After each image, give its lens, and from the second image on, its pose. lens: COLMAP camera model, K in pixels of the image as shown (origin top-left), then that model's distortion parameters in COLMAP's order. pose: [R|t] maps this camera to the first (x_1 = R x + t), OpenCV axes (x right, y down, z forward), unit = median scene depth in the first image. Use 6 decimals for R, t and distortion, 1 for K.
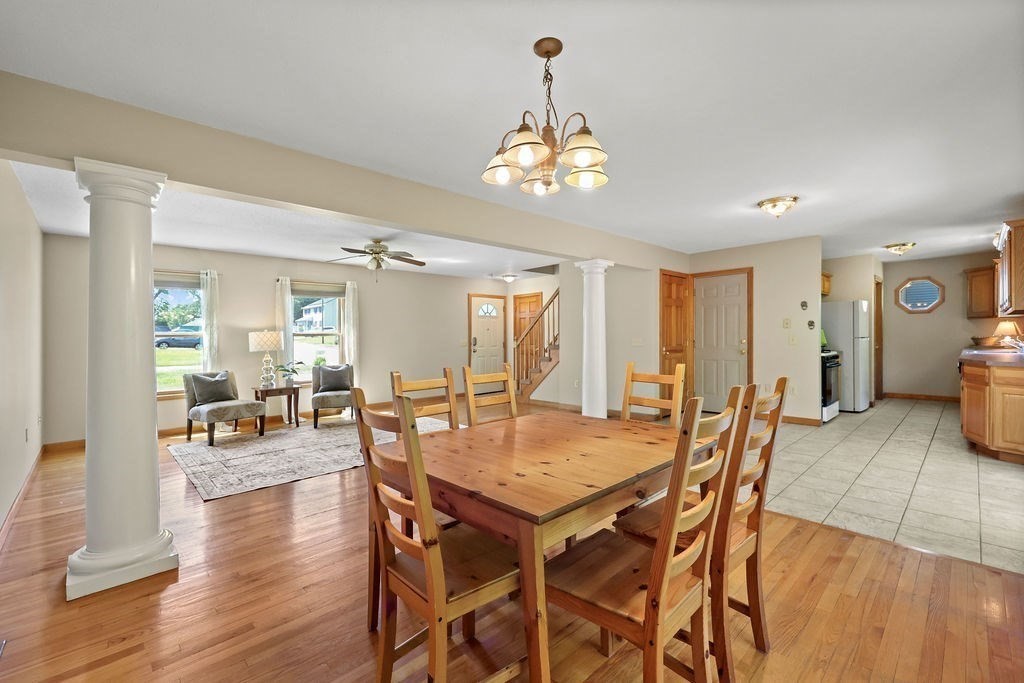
lens RADIAL K [[437.8, 0, 517.7], [0, 437.8, 336.1], [0, 0, 1]] dist [0.001040, -0.000030]
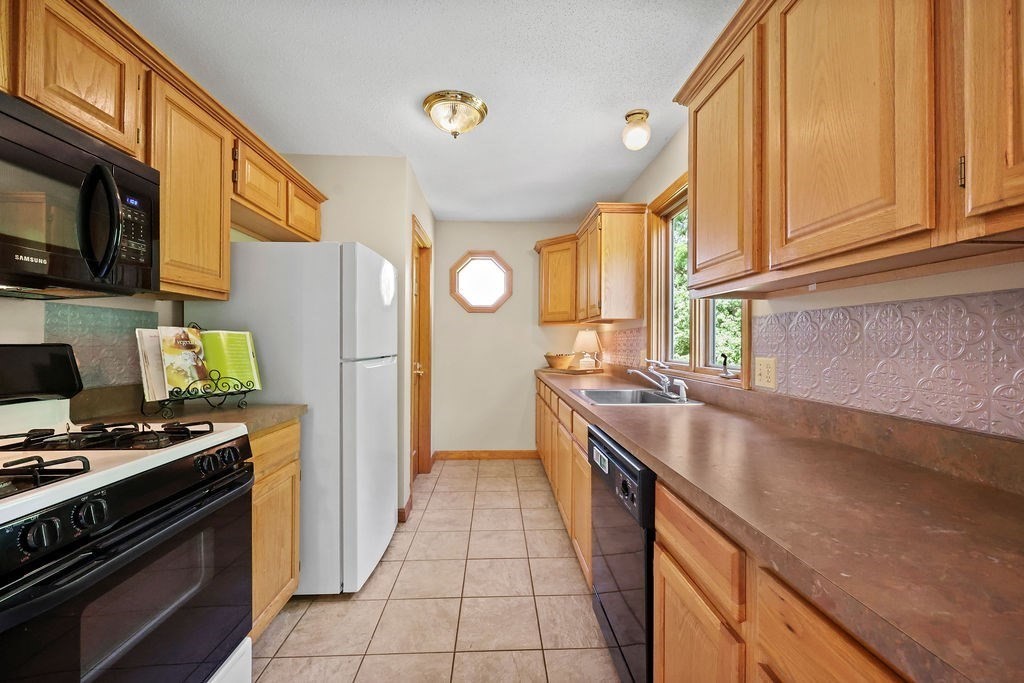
lens RADIAL K [[437.8, 0, 517.7], [0, 437.8, 336.1], [0, 0, 1]] dist [0.001040, -0.000030]
pose [[0.659306, 0.018743, 0.751641, 0.610493], [-0.006777, 0.999797, -0.018987, -0.013470], [-0.751844, 0.007425, 0.659299, 0.692489]]
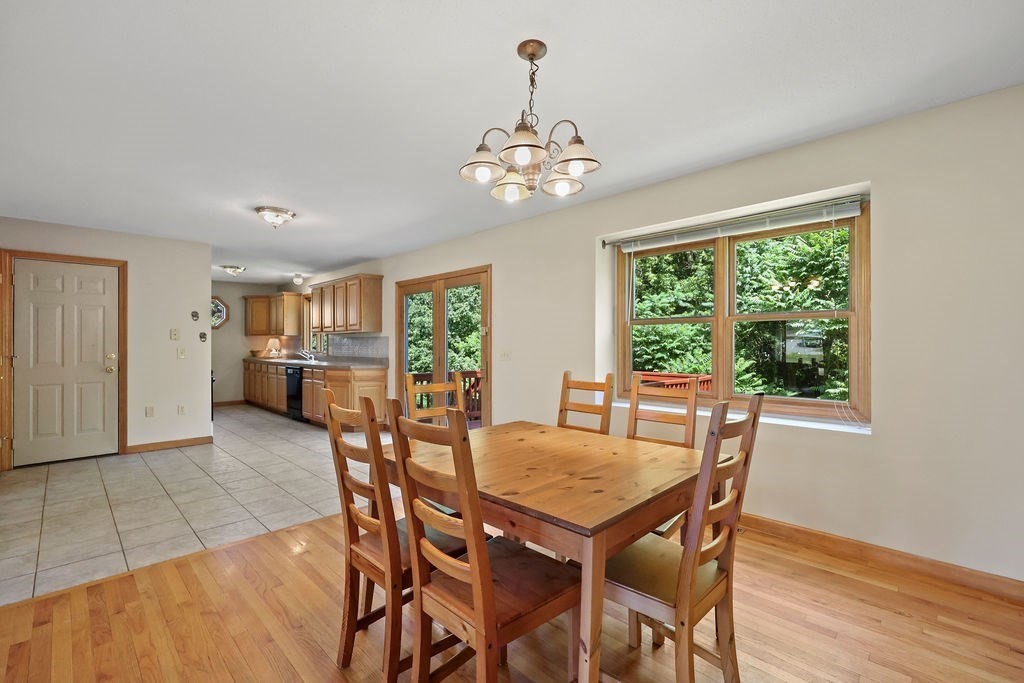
lens RADIAL K [[445.3, 0, 515.6], [0, 445.3, 342.2], [0, 0, 1]] dist [0.001354, 0.000533]
pose [[-0.022321, 0.017819, 0.999592, -0.270319], [0.004750, 0.999832, -0.017717, 0.004958], [-0.999740, 0.004352, -0.022402, 0.303812]]
